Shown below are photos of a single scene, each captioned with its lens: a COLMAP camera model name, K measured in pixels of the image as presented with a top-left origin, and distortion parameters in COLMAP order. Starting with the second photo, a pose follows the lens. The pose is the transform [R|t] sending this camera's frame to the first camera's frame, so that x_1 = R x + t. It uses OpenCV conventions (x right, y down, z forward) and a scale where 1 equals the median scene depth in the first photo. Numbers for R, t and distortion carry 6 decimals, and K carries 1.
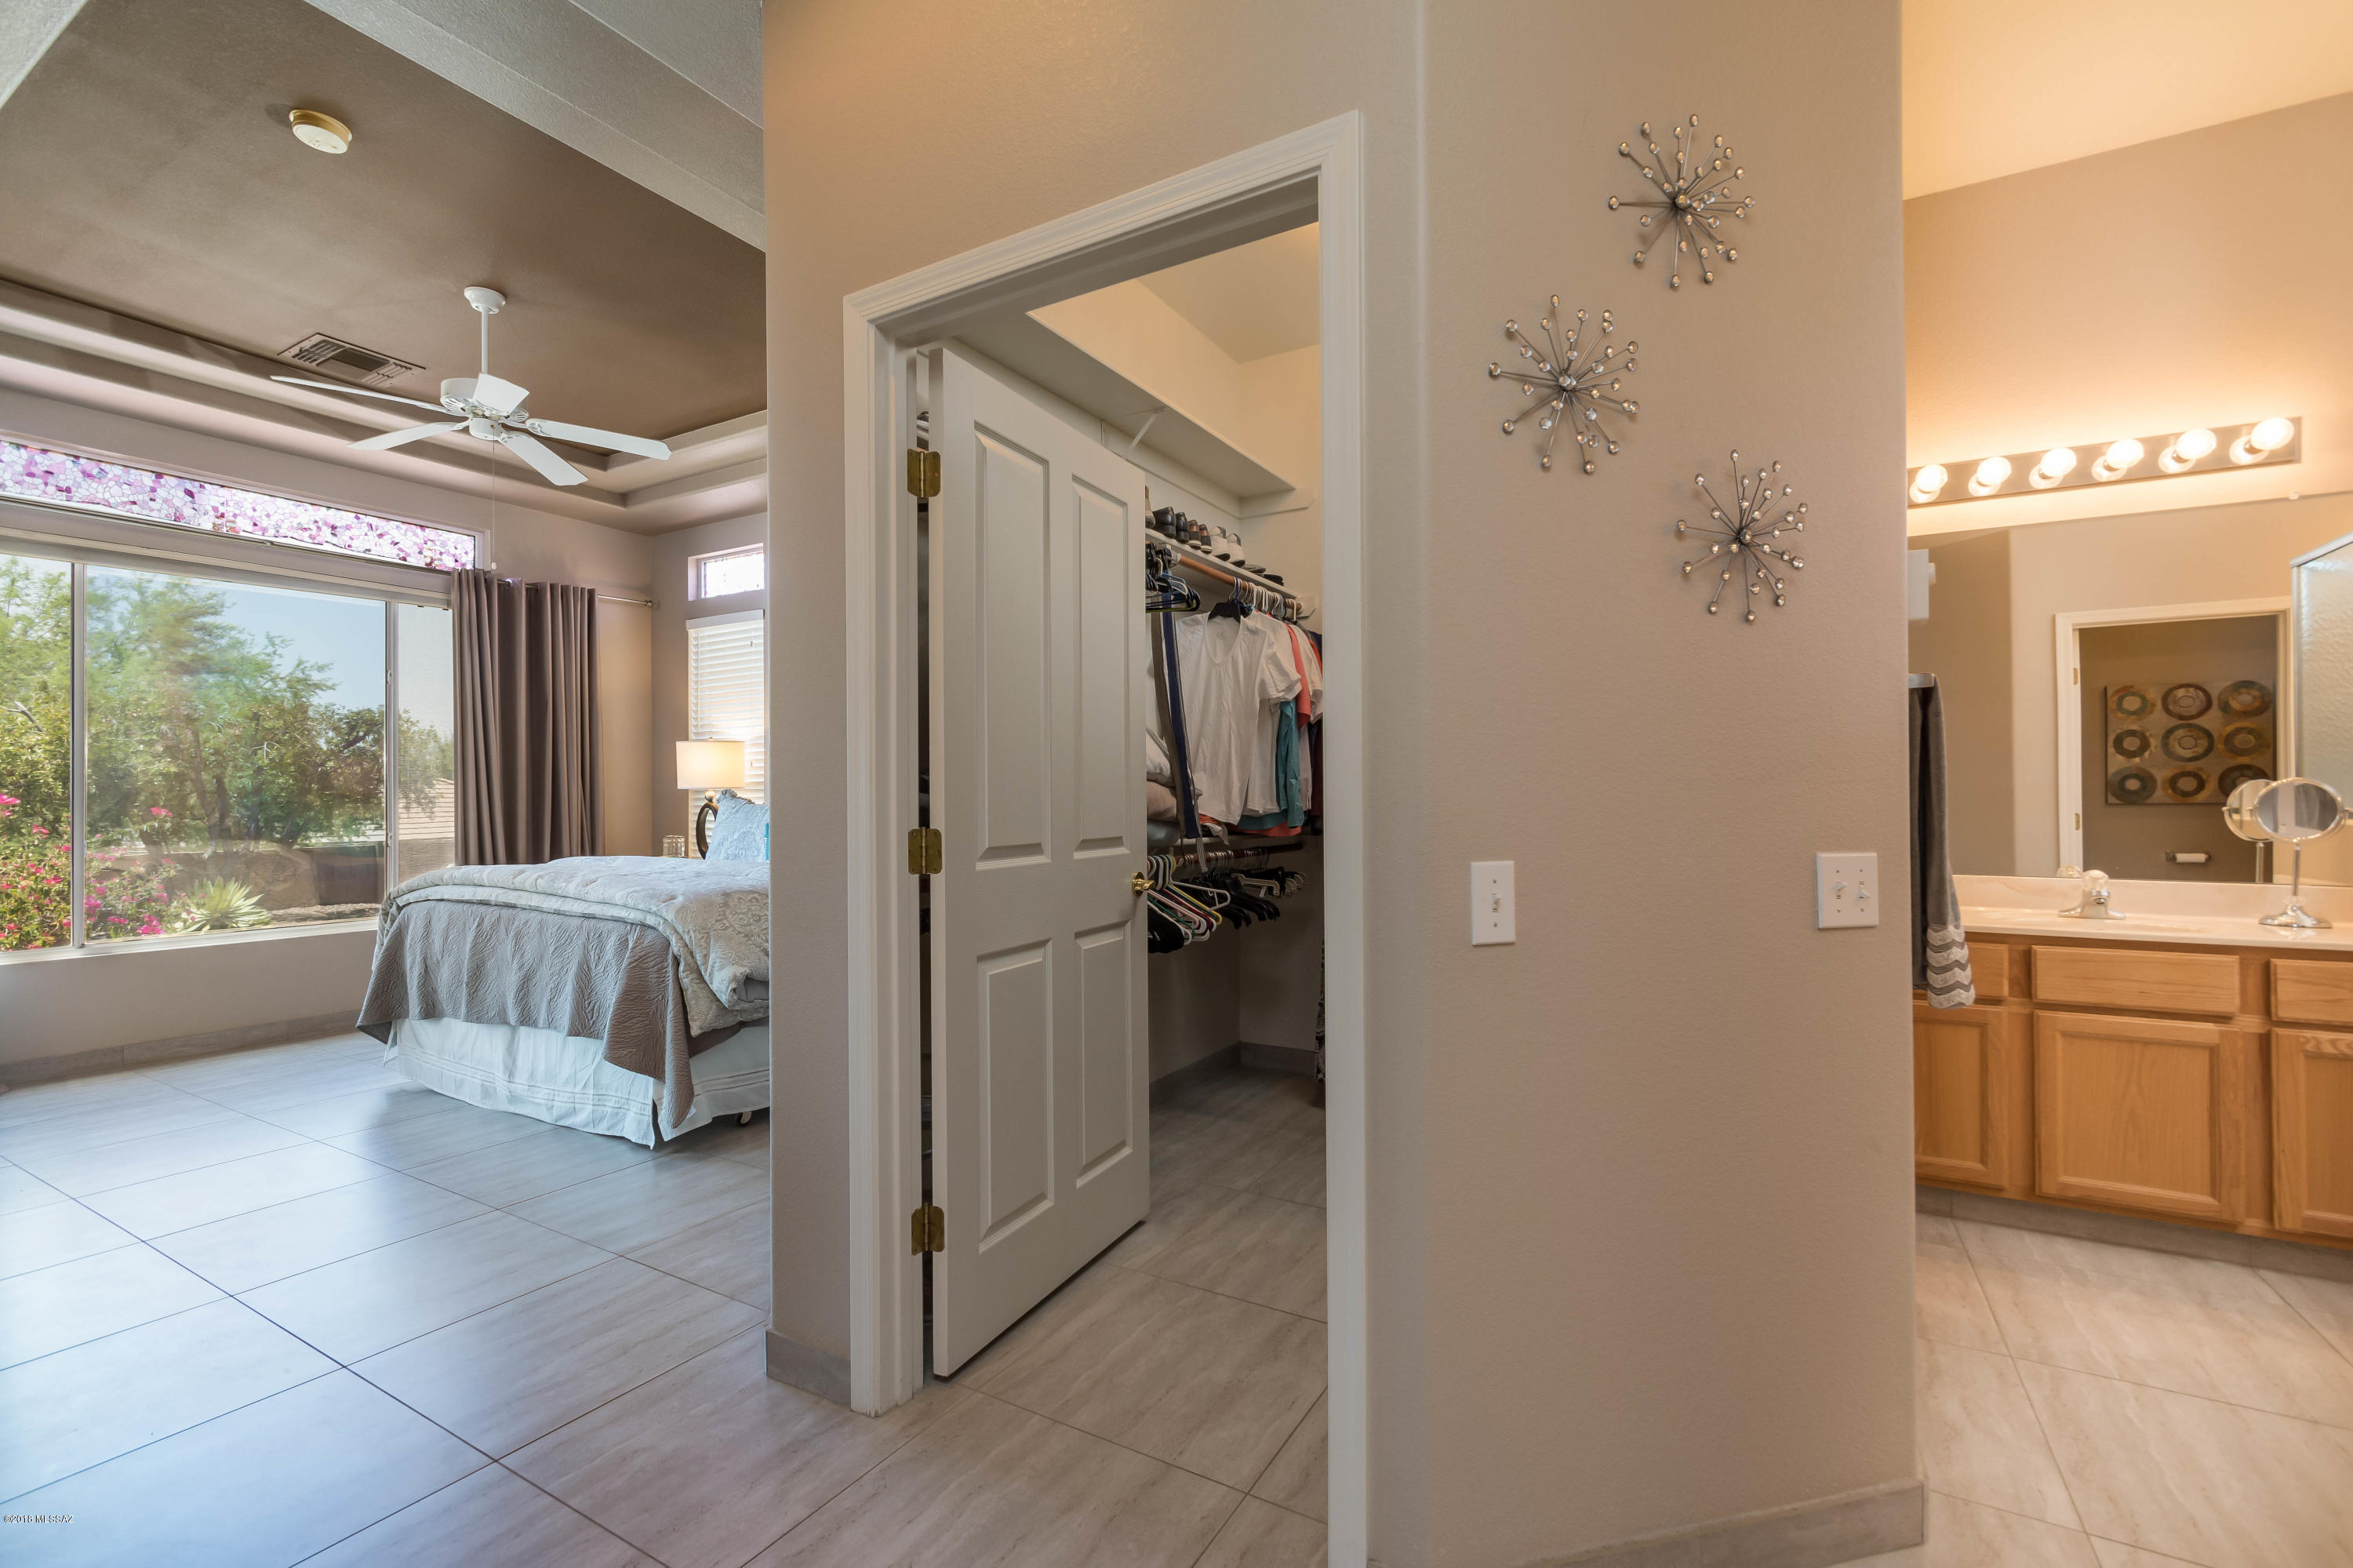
lens RADIAL K [[1025.6, 0, 1167.2], [0, 1025.6, 791.5], [0, 0, 1]] dist [0.005094, -0.003640]
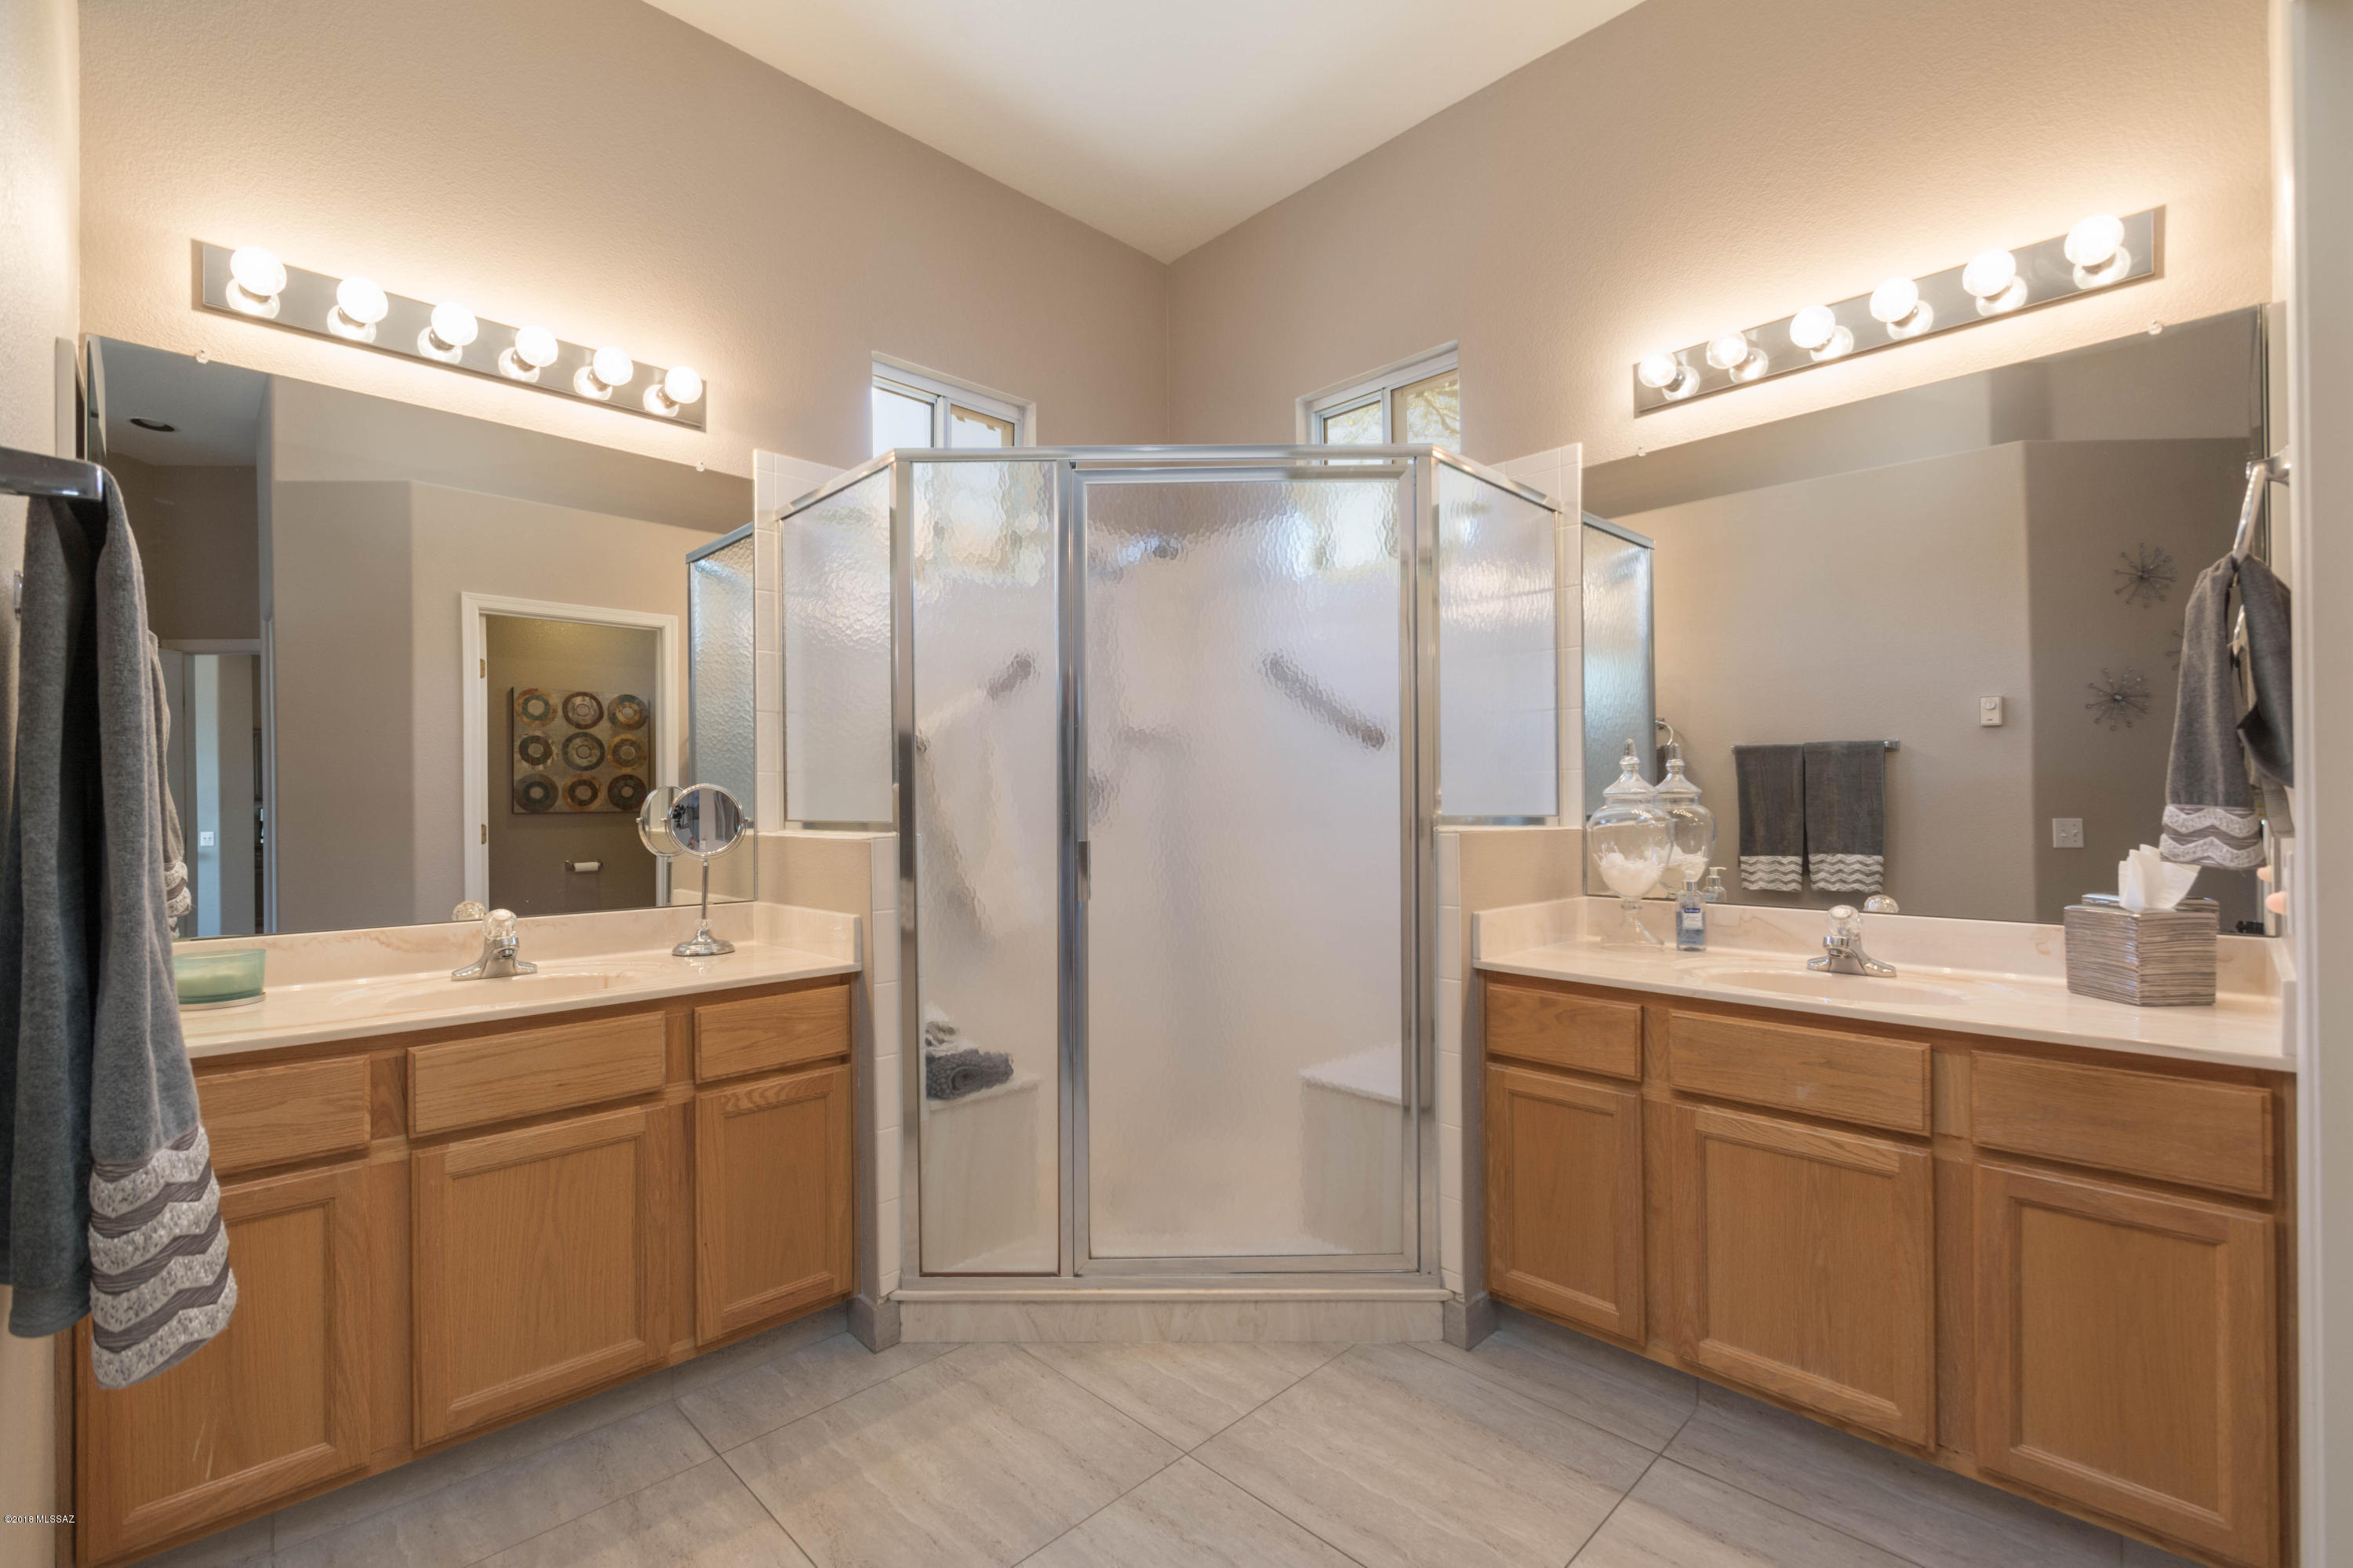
lens RADIAL K [[1025.6, 0, 1159.3], [0, 1025.6, 792.6], [0, 0, 1]] dist [0.005094, -0.003640]
pose [[0.263848, 0.006989, 0.964539, 0.322952], [0.001641, 0.999969, -0.007695, 0.002062], [-0.964563, 0.003614, 0.263828, 0.356535]]
